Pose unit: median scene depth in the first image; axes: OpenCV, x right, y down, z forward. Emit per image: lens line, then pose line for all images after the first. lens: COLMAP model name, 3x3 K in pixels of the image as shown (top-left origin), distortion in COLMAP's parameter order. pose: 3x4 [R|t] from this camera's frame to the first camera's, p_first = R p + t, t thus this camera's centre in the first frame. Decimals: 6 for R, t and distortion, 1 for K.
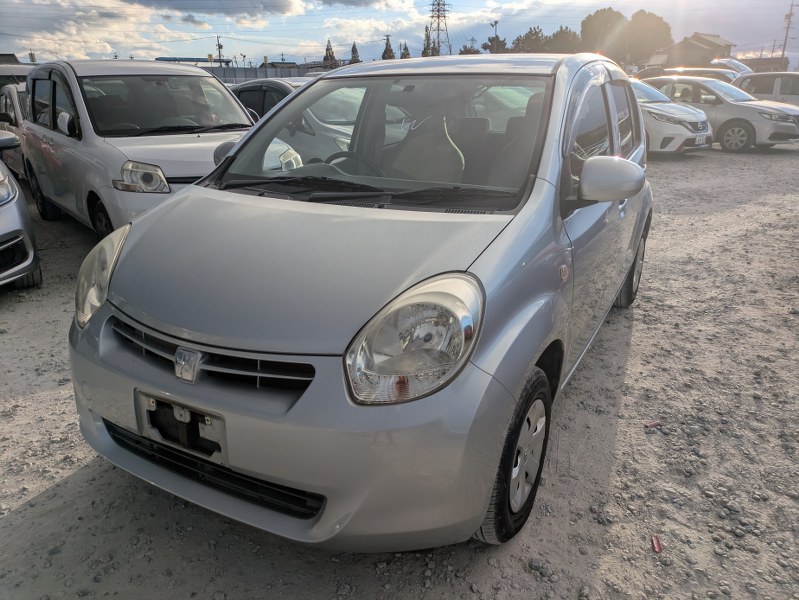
lens RADIAL K [[585.1, 0, 398.2], [0, 585.1, 313.8], [0, 0, 1]] dist [0.020519, -0.005061]
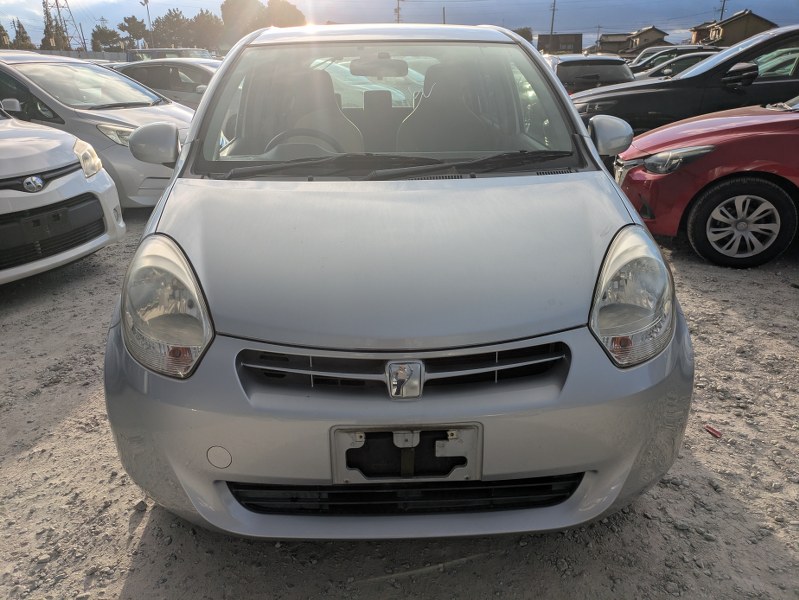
lens RADIAL K [[585.1, 0, 398.2], [0, 585.1, 313.8], [0, 0, 1]] dist [0.020519, -0.005061]
pose [[0.864480, -0.201605, 0.460466, -0.670896], [0.187842, 0.979248, 0.076089, -0.065341], [-0.466251, 0.020717, 0.884410, 0.238220]]
